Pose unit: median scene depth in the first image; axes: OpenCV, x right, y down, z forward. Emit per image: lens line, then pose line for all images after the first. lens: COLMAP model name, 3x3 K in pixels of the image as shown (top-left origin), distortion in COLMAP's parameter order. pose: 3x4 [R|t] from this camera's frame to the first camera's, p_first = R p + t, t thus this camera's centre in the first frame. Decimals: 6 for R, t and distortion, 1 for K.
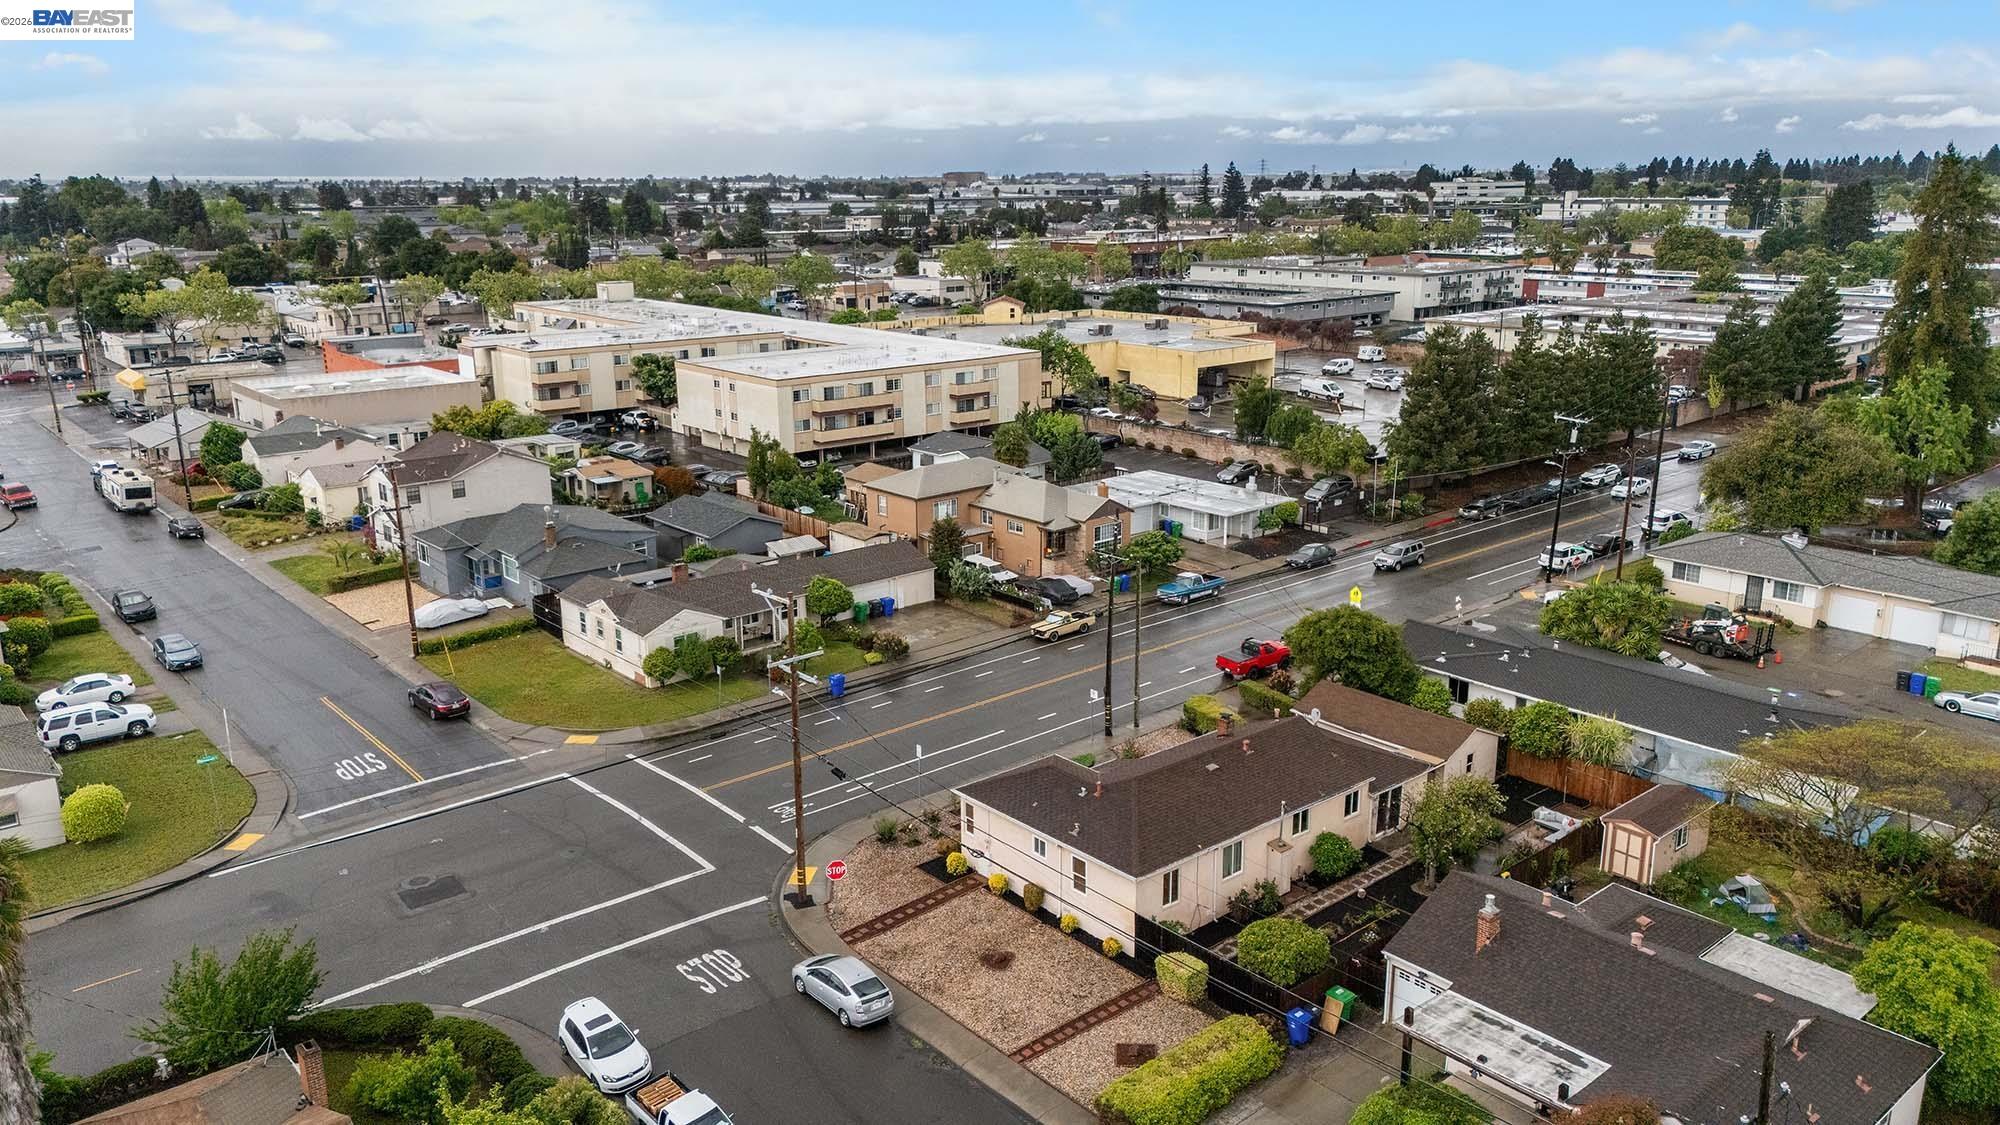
lens RADIAL K [[1463.0, 0, 1001.3], [0, 1463.0, 556.4], [0, 0, 1]] dist [0.088555, -0.088458]
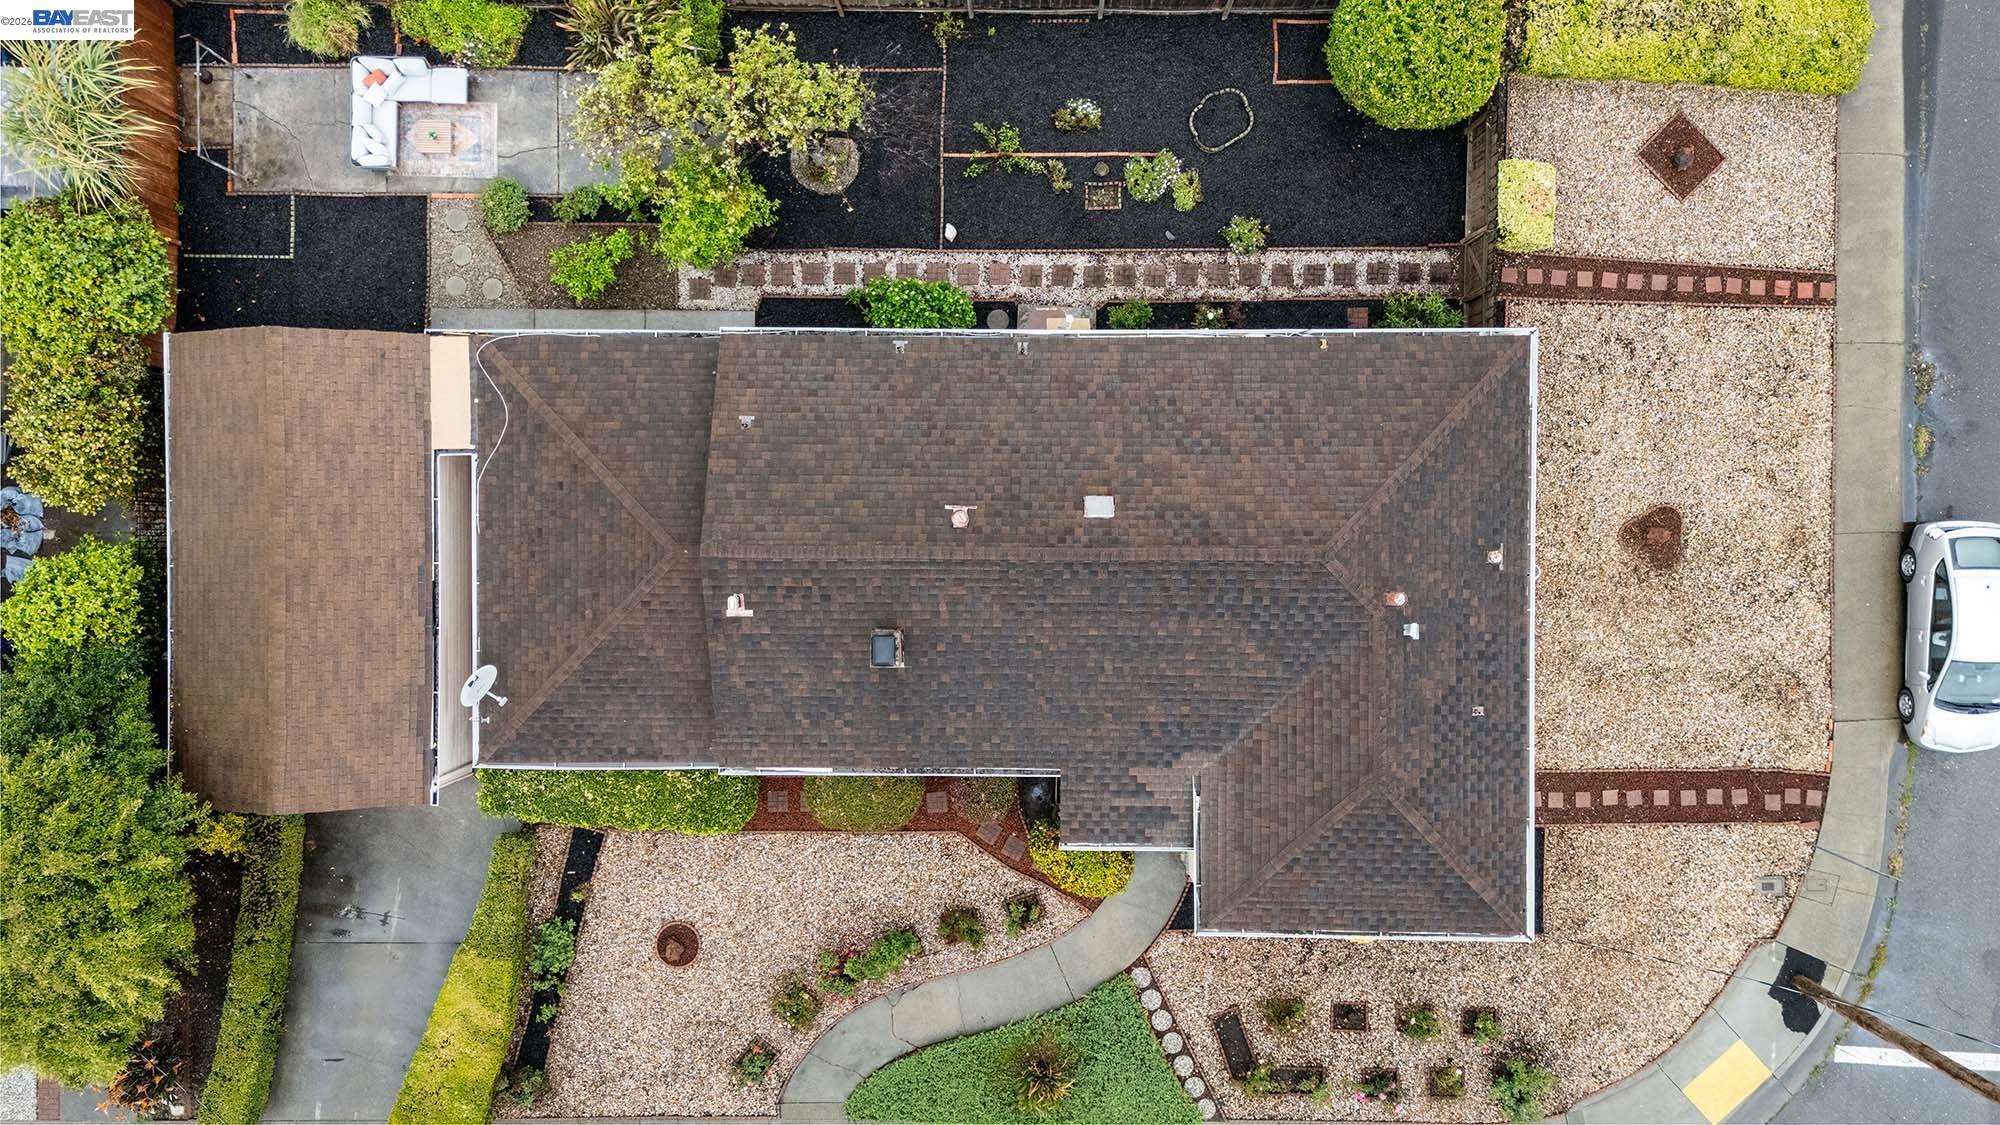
lens RADIAL K [[1463.0, 0, 1001.3], [0, 1463.0, 556.4], [0, 0, 1]] dist [0.088555, -0.088458]
pose [[-0.756704, -0.653706, 0.008200, 0.091867], [0.183353, -0.200170, 0.962452, -0.157156], [-0.627519, 0.729795, 0.271328, 0.551898]]
